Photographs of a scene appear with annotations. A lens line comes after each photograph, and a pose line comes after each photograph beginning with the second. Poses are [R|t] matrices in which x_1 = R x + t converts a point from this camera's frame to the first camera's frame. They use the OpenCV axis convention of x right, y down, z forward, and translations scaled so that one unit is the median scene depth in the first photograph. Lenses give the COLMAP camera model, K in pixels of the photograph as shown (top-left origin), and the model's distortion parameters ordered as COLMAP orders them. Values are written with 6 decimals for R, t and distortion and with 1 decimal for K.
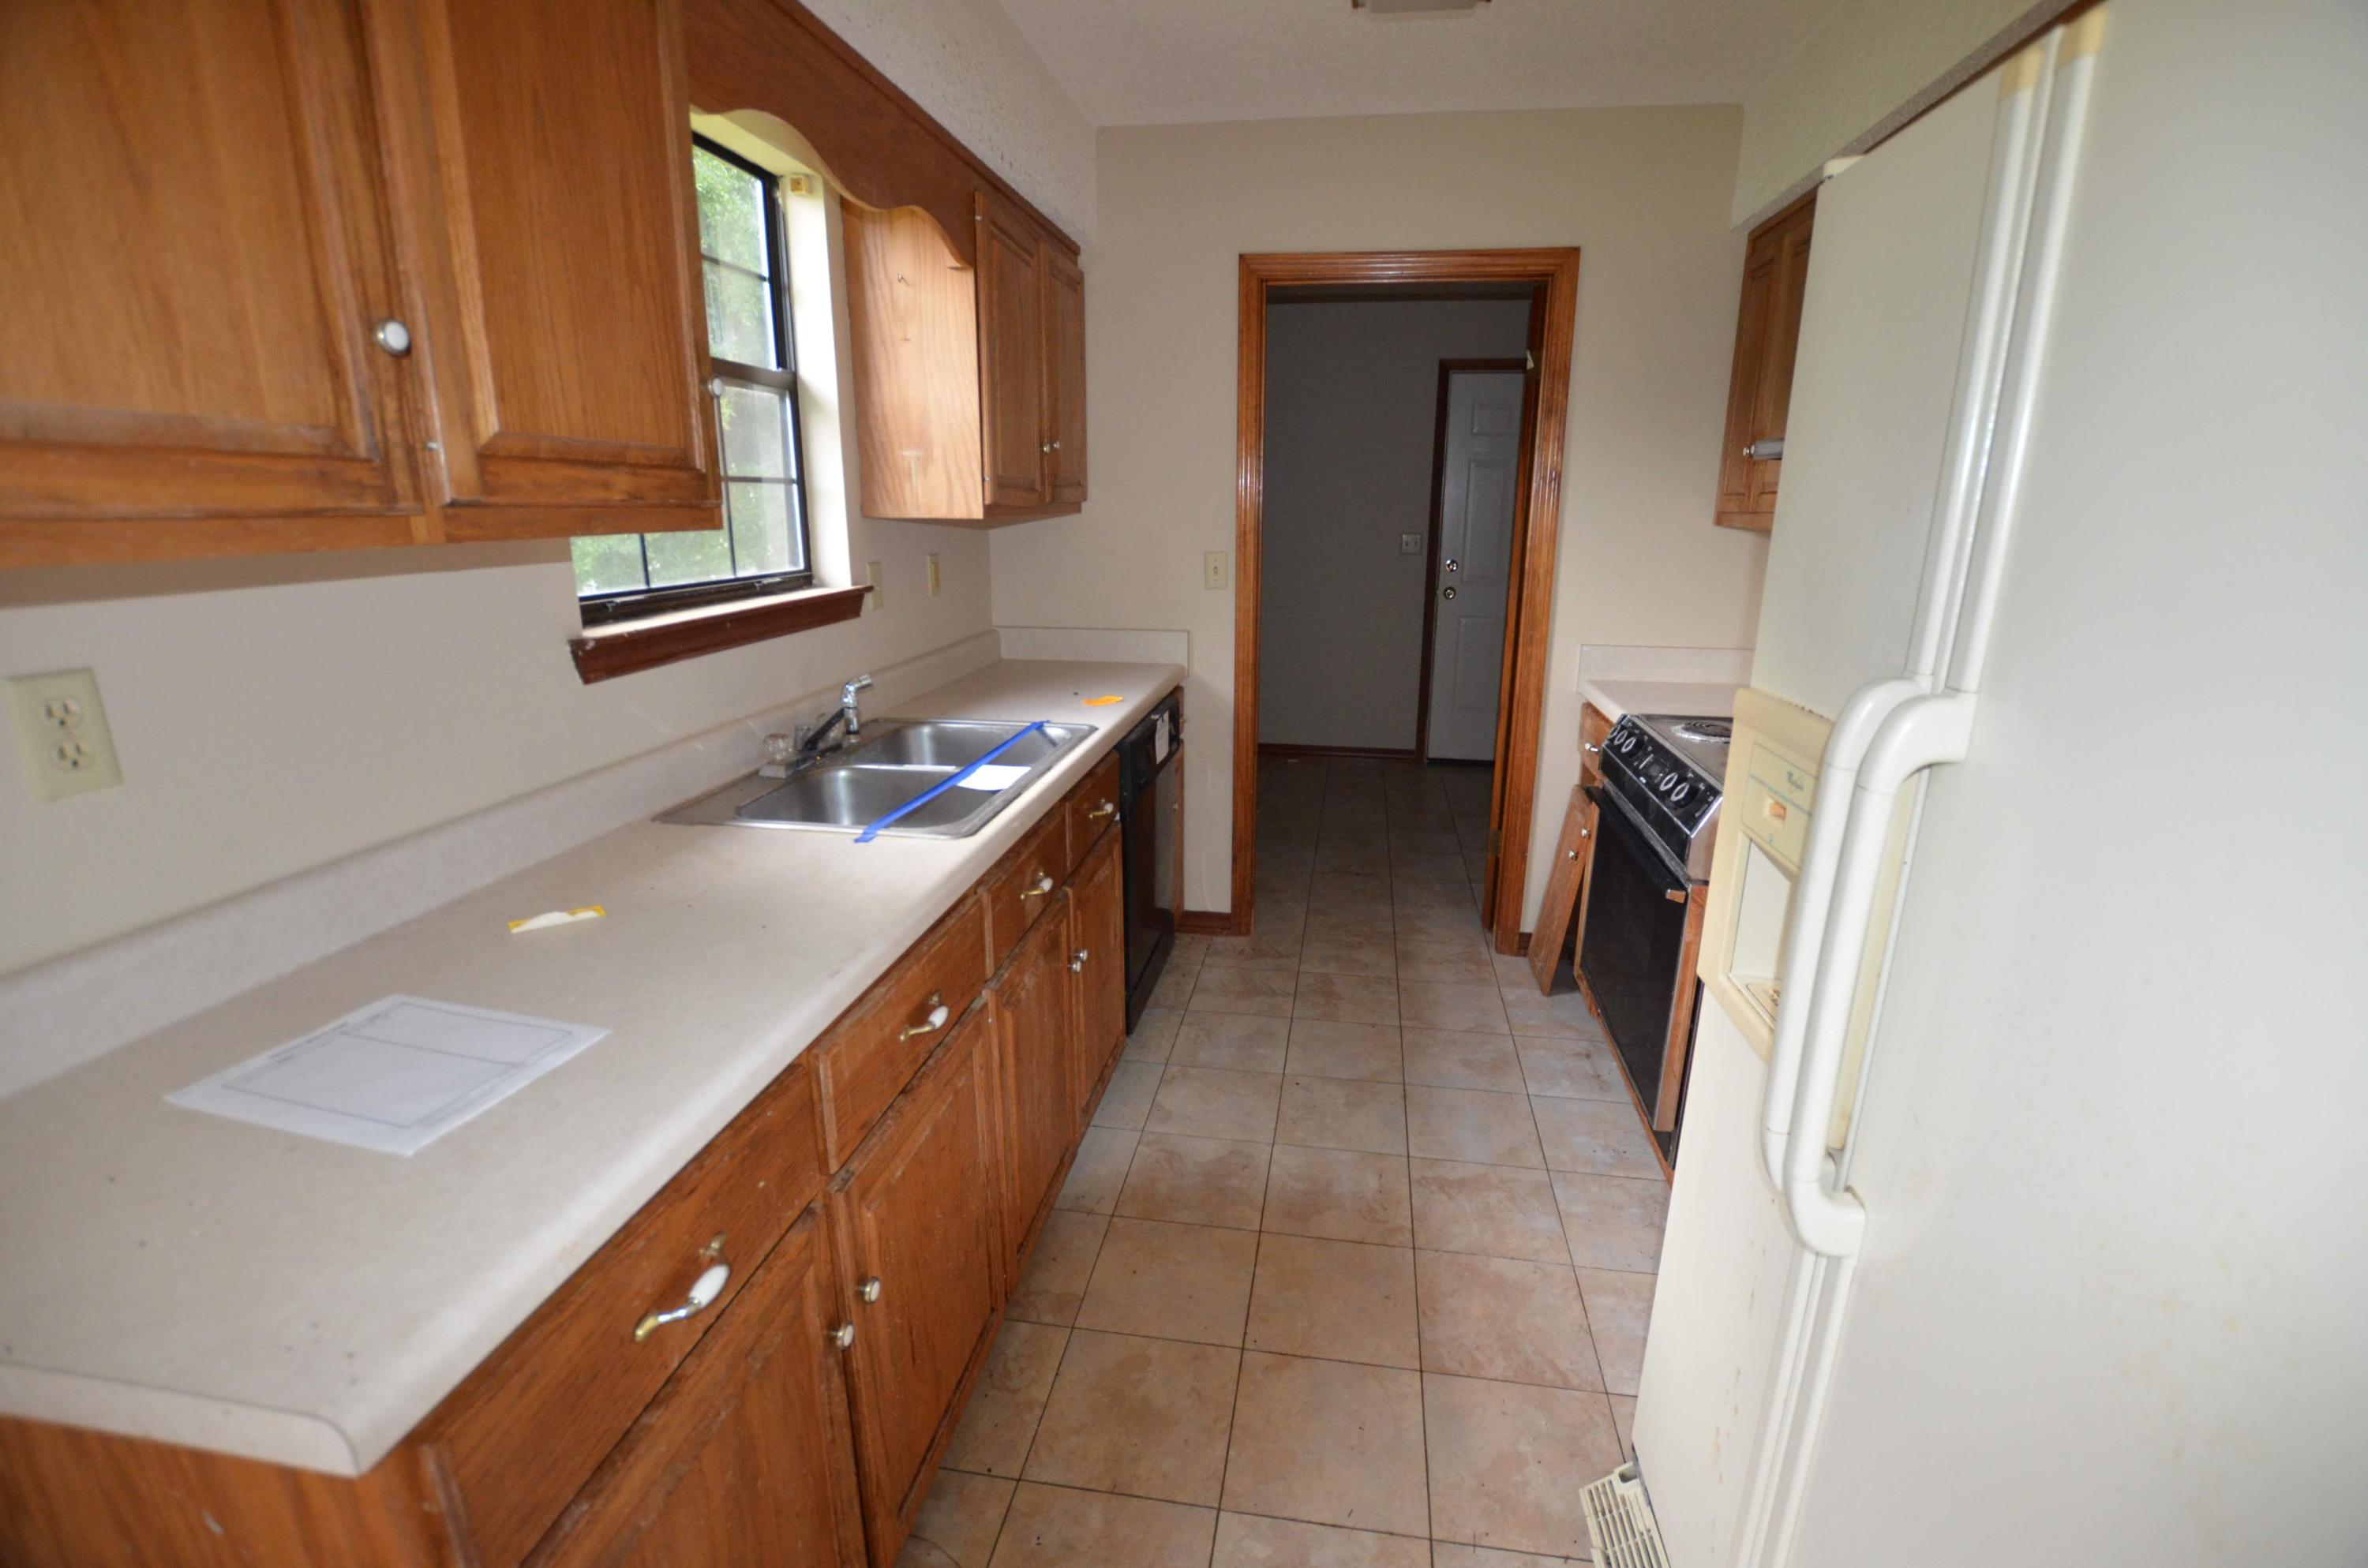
lens RADIAL K [[1047.1, 0, 1197.0], [0, 1047.1, 784.1], [0, 0, 1]] dist [-0.031510, 0.003942]
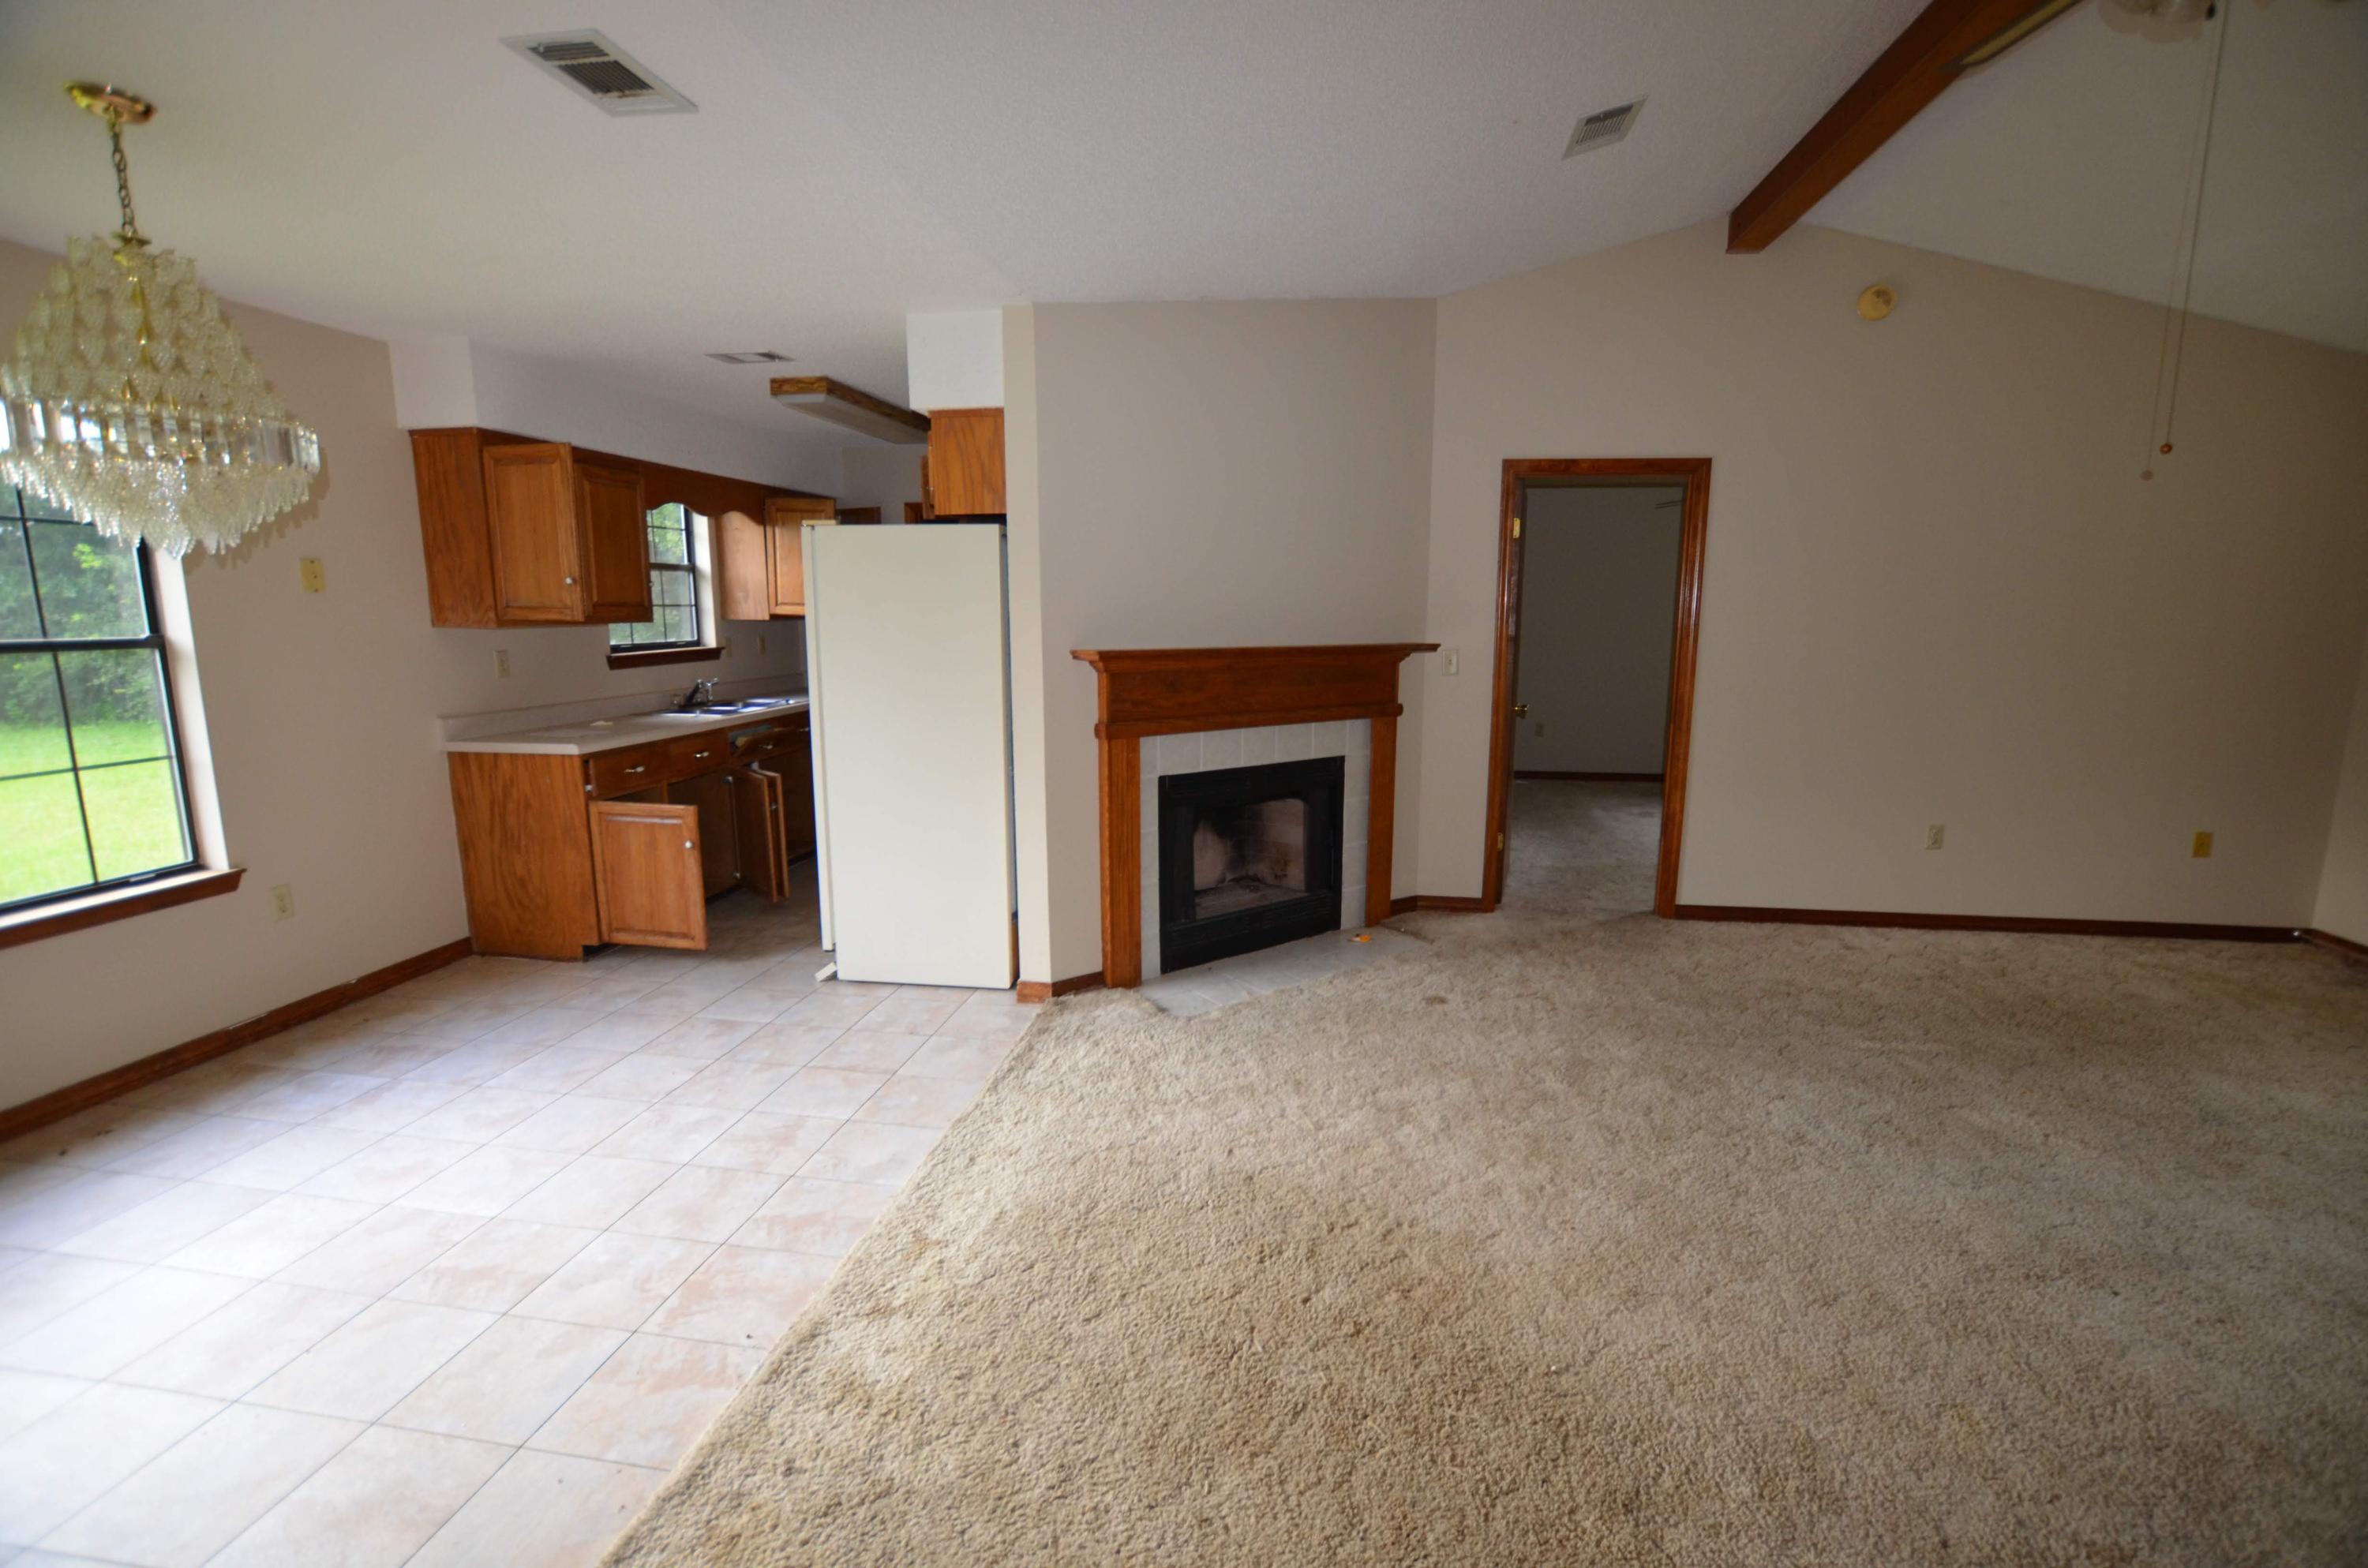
lens RADIAL K [[1047.1, 0, 1197.0], [0, 1047.1, 784.1], [0, 0, 1]] dist [-0.031510, 0.003942]
pose [[0.999989, -0.004294, 0.001719, 0.851647], [0.004439, 0.995387, -0.095835, 0.398862], [-0.001300, 0.095842, 0.995396, -1.514257]]
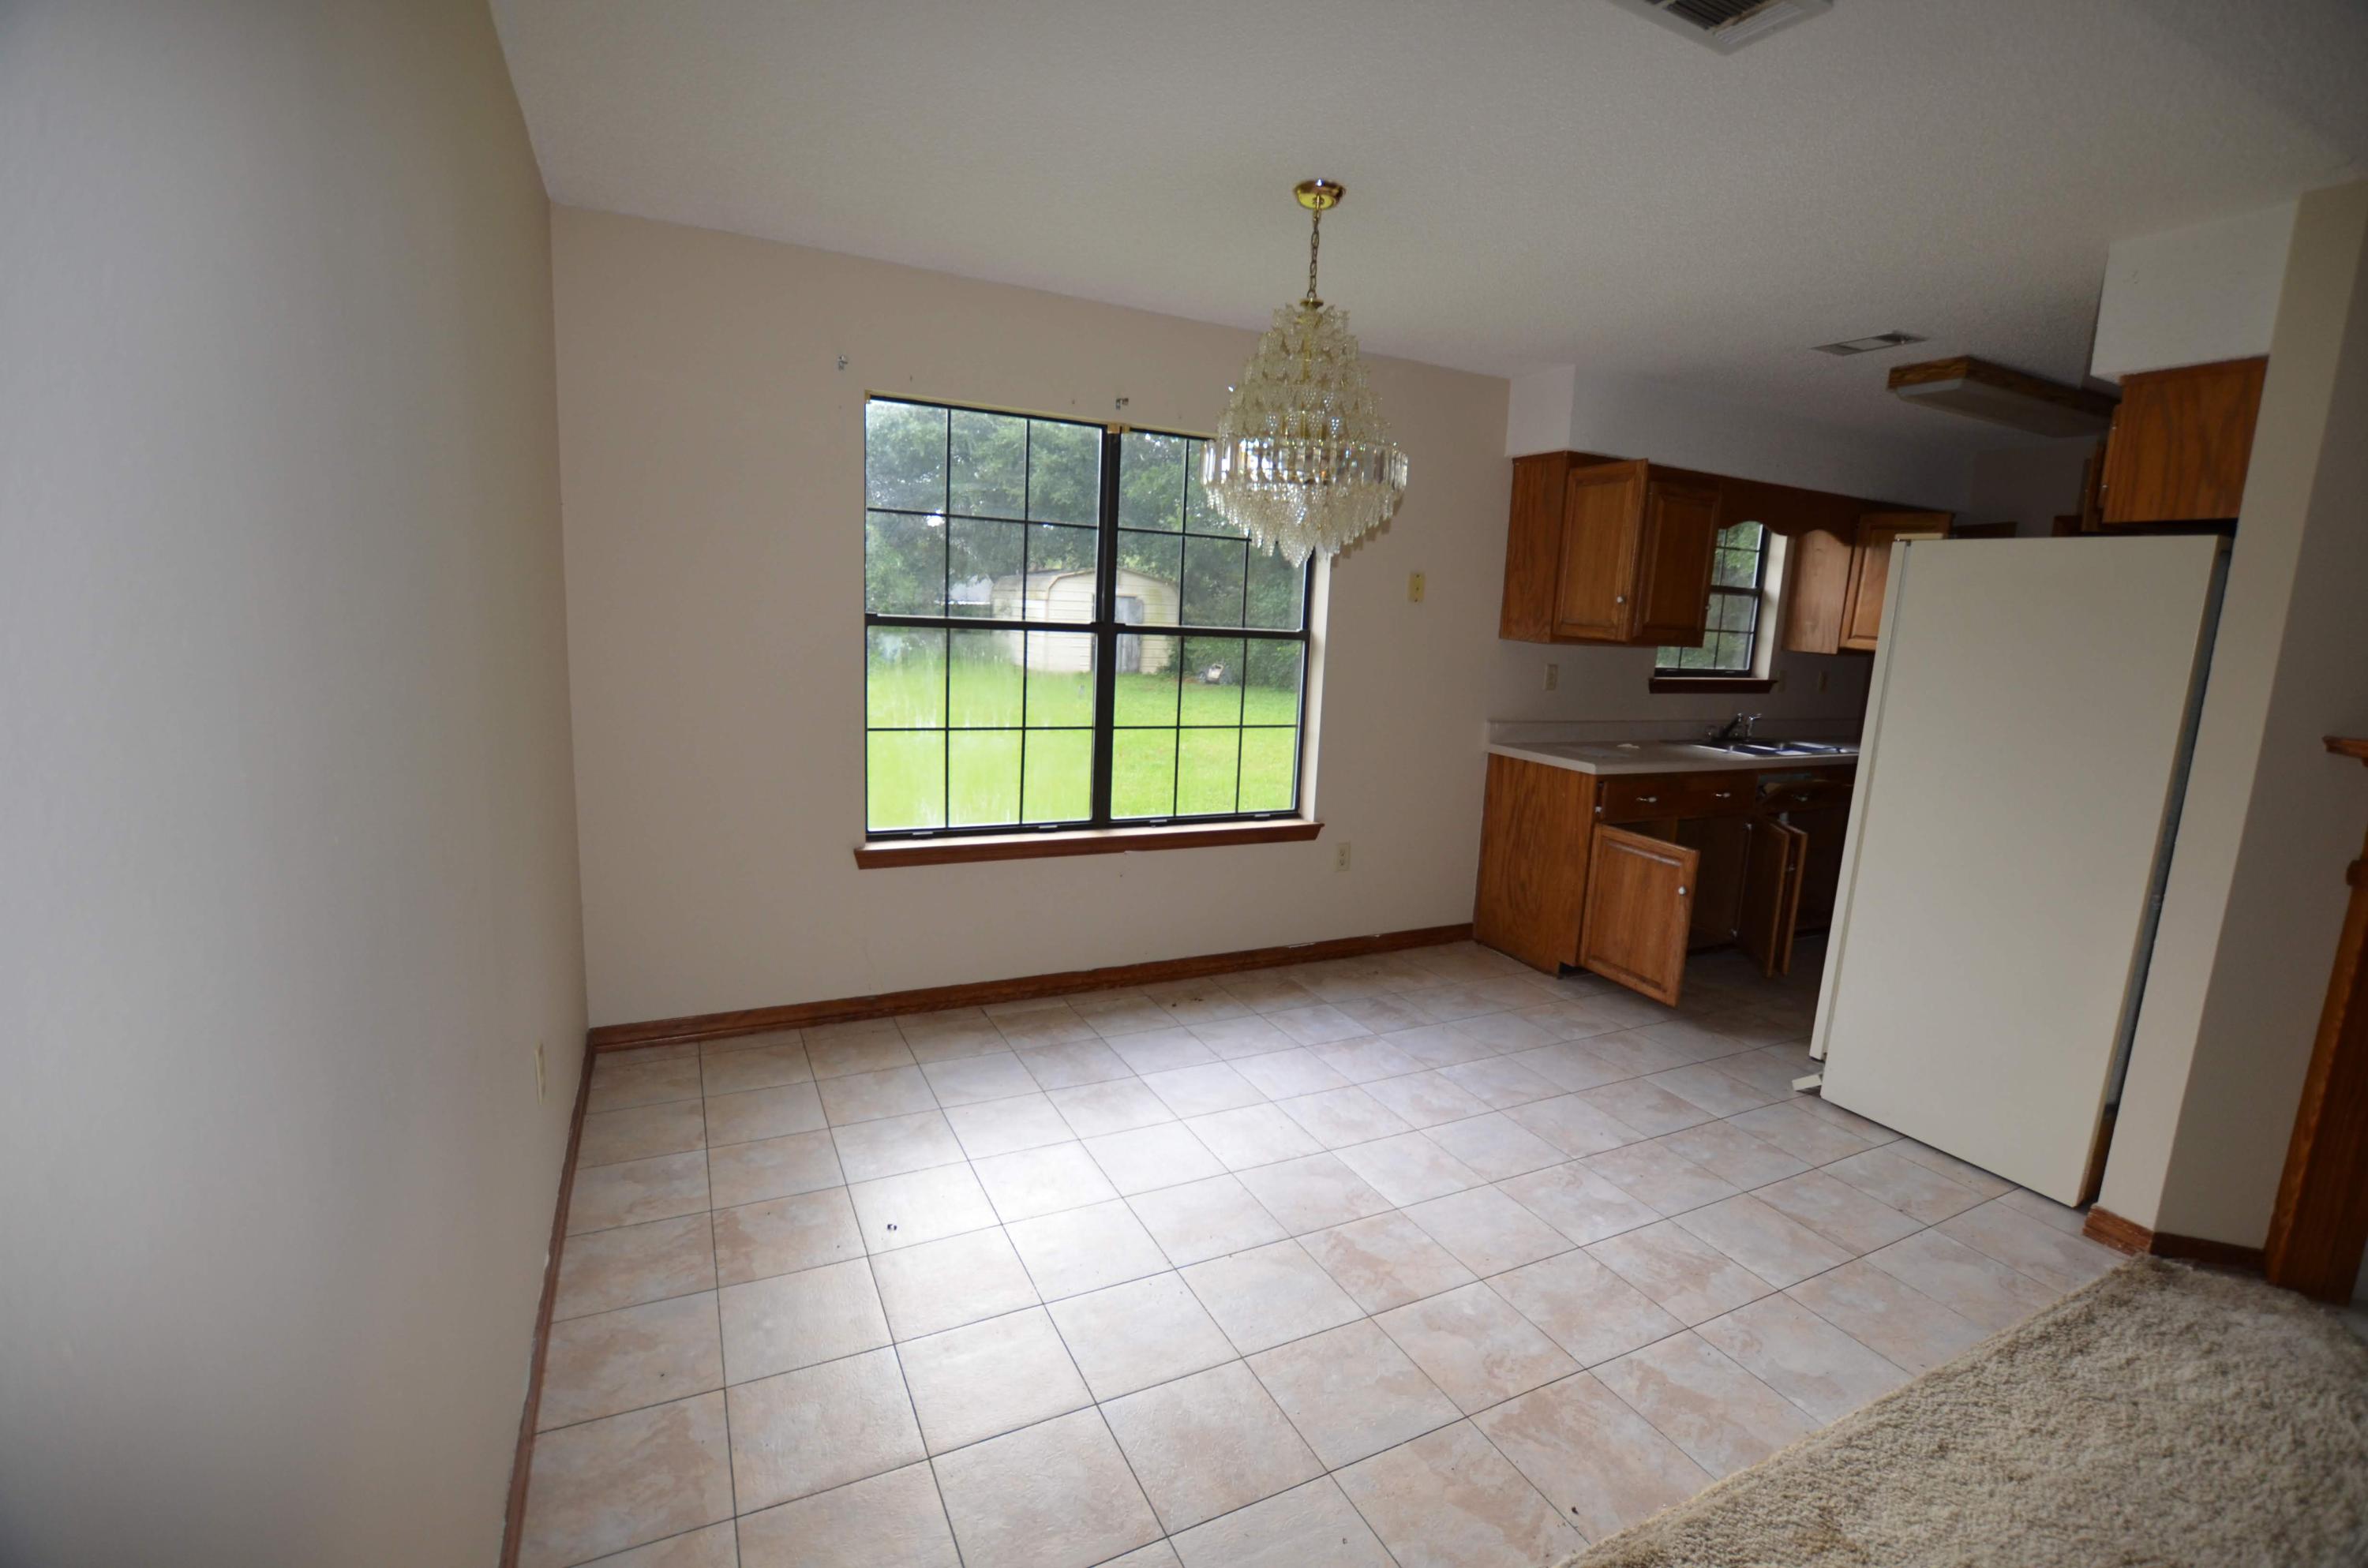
lens RADIAL K [[1047.1, 0, 1197.0], [0, 1047.1, 784.1], [0, 0, 1]] dist [-0.031510, 0.003942]
pose [[0.584793, 0.158234, -0.795600, 0.807952], [-0.255054, 0.966915, 0.004833, 0.352037], [0.770042, 0.200095, 0.605803, -1.335148]]
